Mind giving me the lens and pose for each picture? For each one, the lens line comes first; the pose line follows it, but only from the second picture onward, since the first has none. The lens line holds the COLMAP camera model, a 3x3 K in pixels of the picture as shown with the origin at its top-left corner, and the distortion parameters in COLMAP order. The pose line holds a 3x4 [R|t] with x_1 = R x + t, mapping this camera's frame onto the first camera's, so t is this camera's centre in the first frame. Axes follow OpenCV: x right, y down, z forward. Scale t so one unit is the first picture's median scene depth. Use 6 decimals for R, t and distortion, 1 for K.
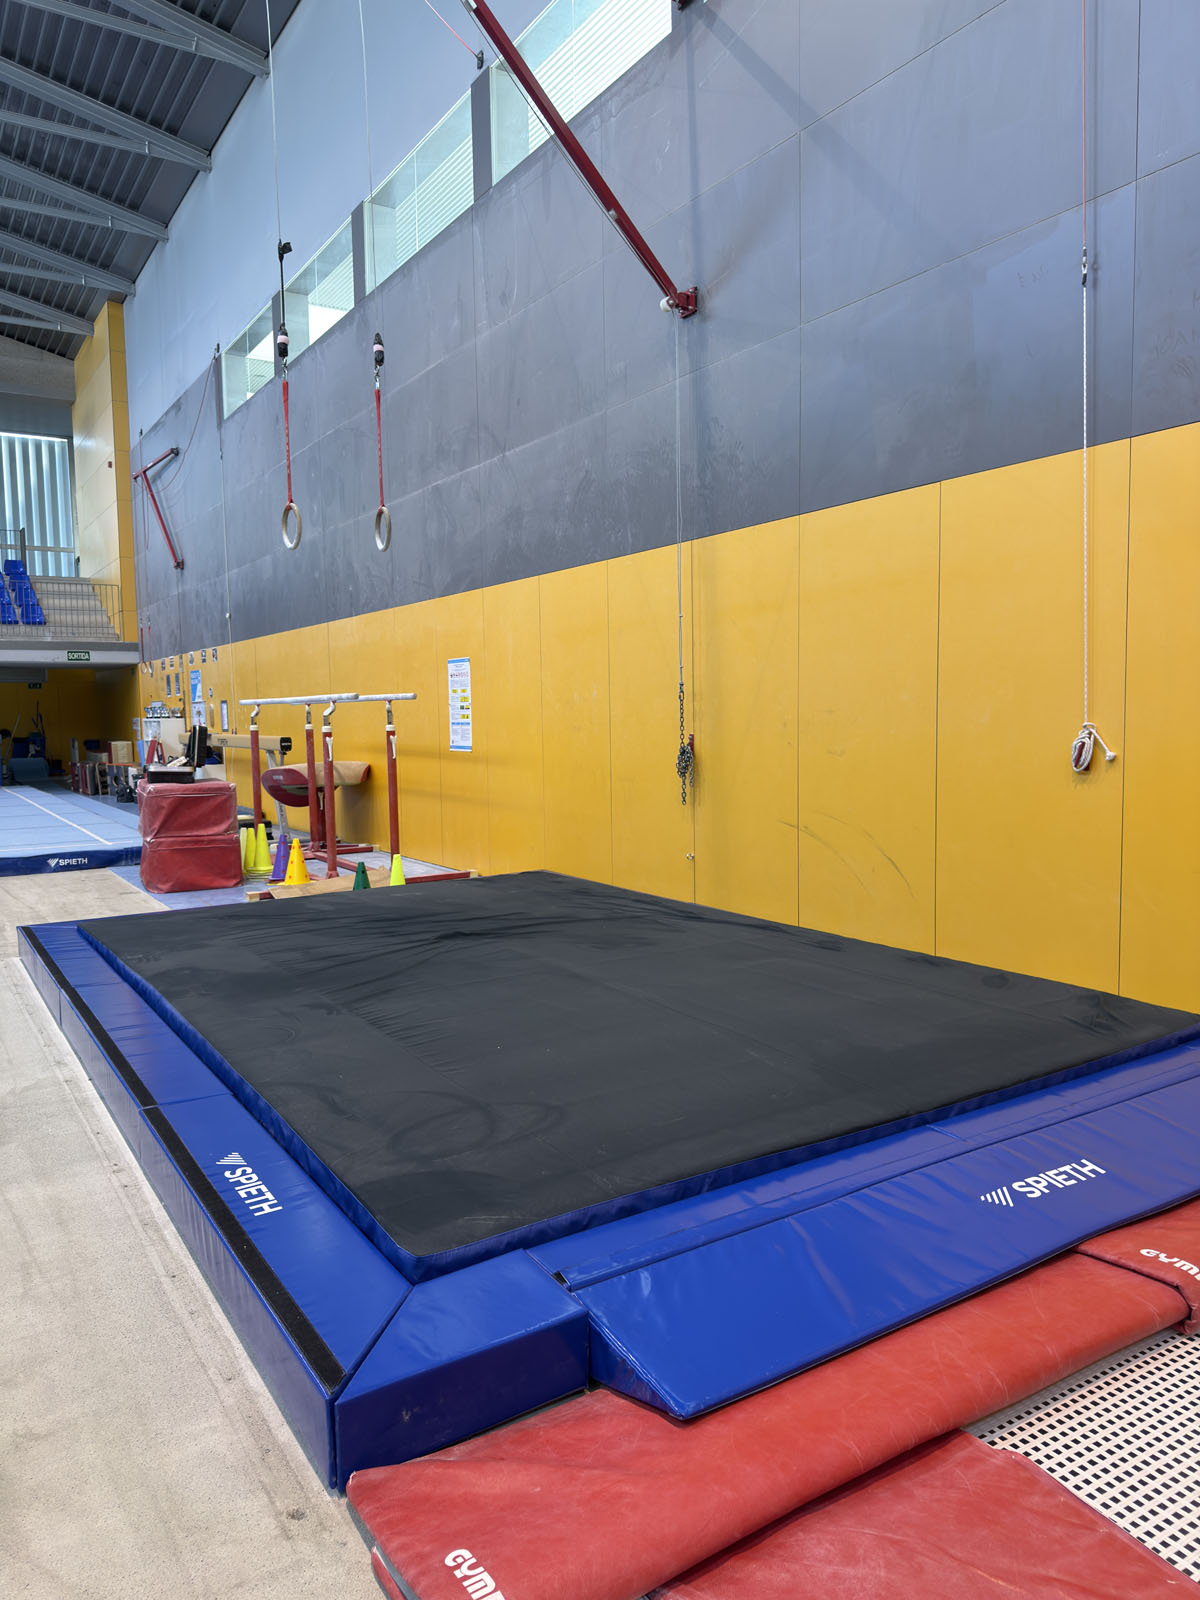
lens RADIAL K [[1119.1, 0, 594.4], [0, 1119.1, 802.0], [0, 0, 1]] dist [0.110571, -0.171334]
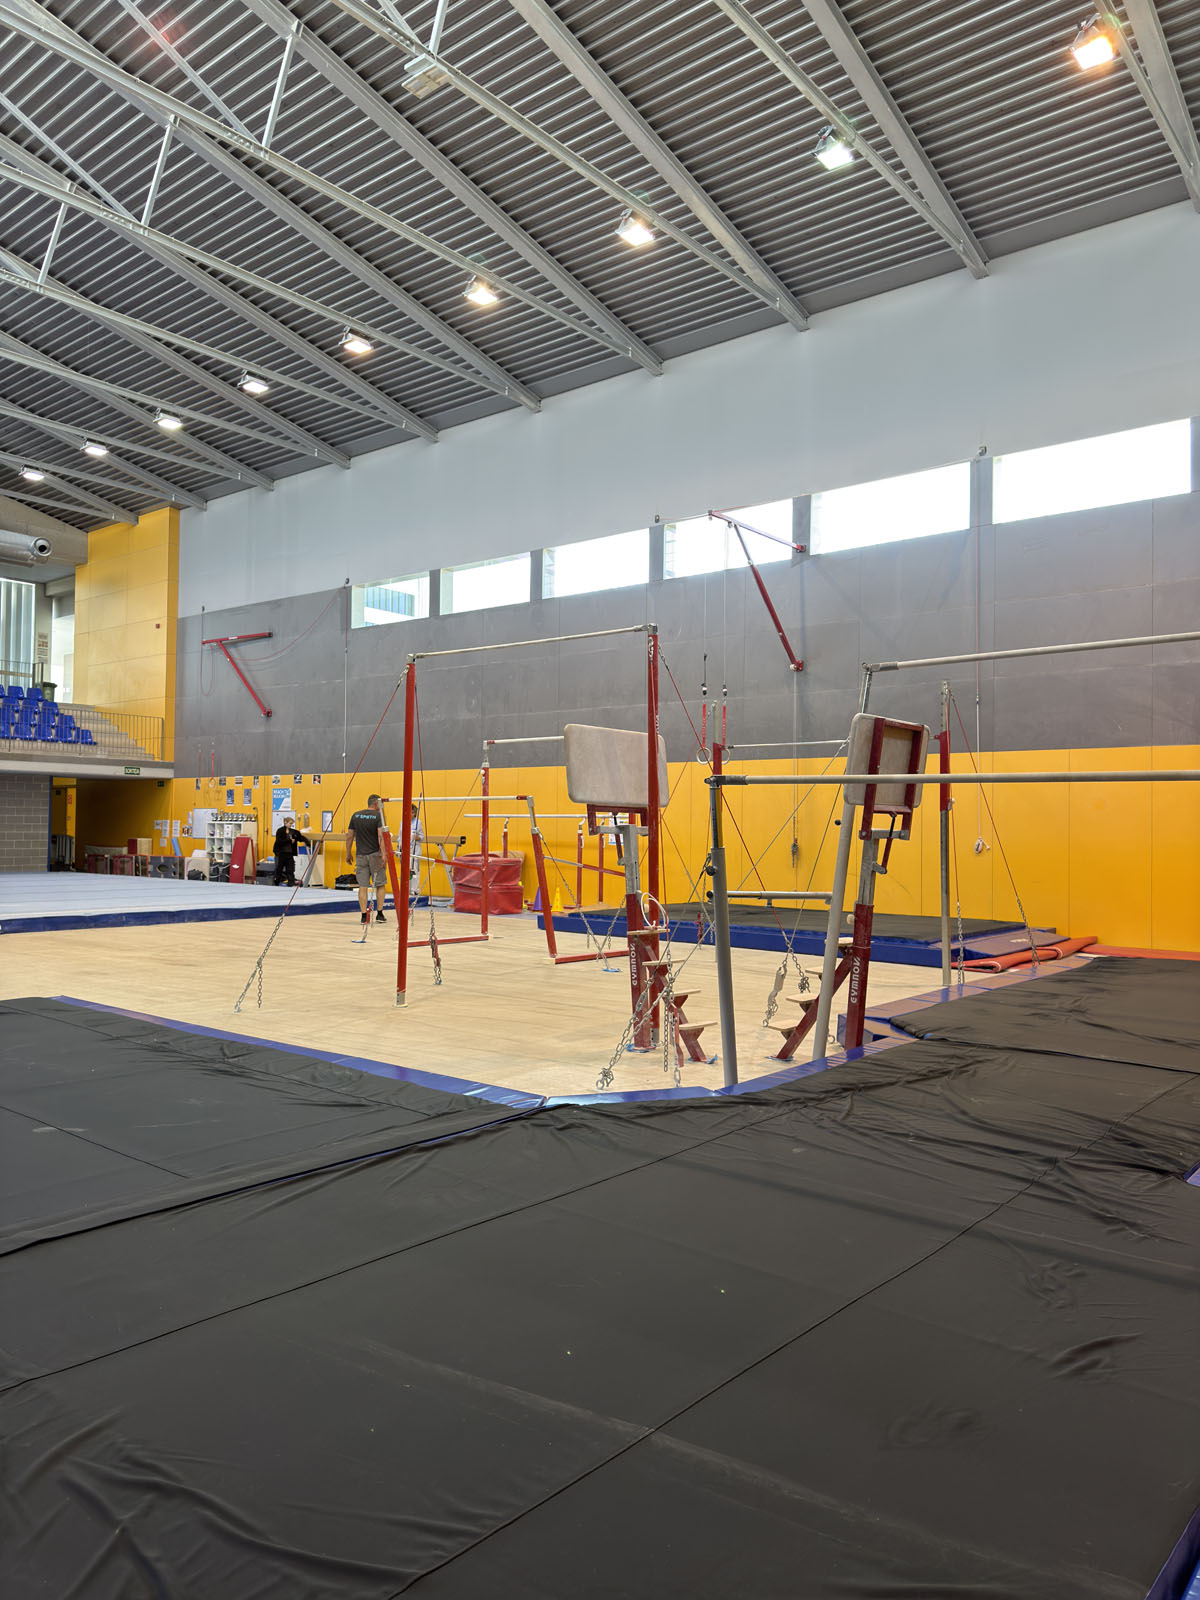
lens RADIAL K [[1119.1, 0, 594.4], [0, 1119.1, 802.0], [0, 0, 1]] dist [0.110571, -0.171334]
pose [[0.947262, 0.040070, 0.317946, -1.081682], [-0.006218, 0.994263, -0.106781, 0.120234], [-0.320400, 0.099173, 0.942077, -1.118266]]
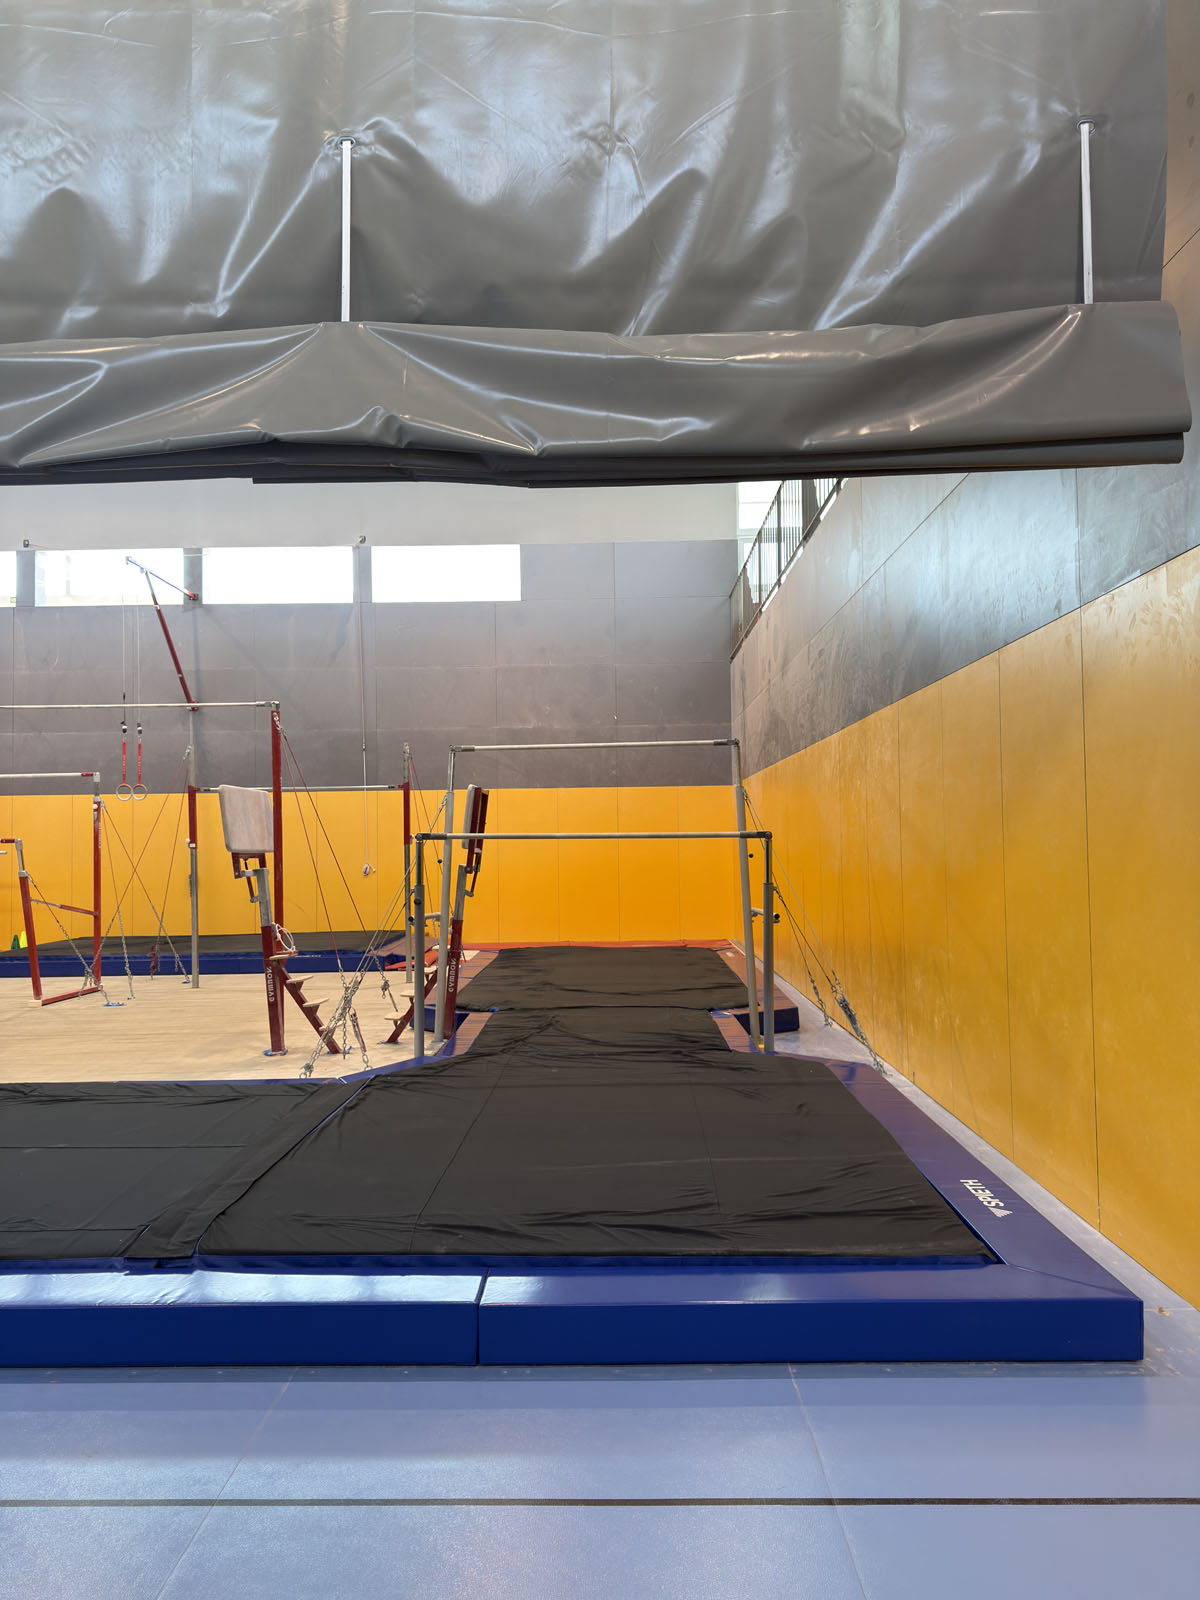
lens RADIAL K [[1119.1, 0, 594.4], [0, 1119.1, 802.0], [0, 0, 1]] dist [0.110571, -0.171334]
pose [[0.545948, 0.045343, 0.836591, -1.559013], [0.070894, 0.992453, -0.100056, 0.109510], [-0.834815, 0.113934, 0.538613, -1.143047]]
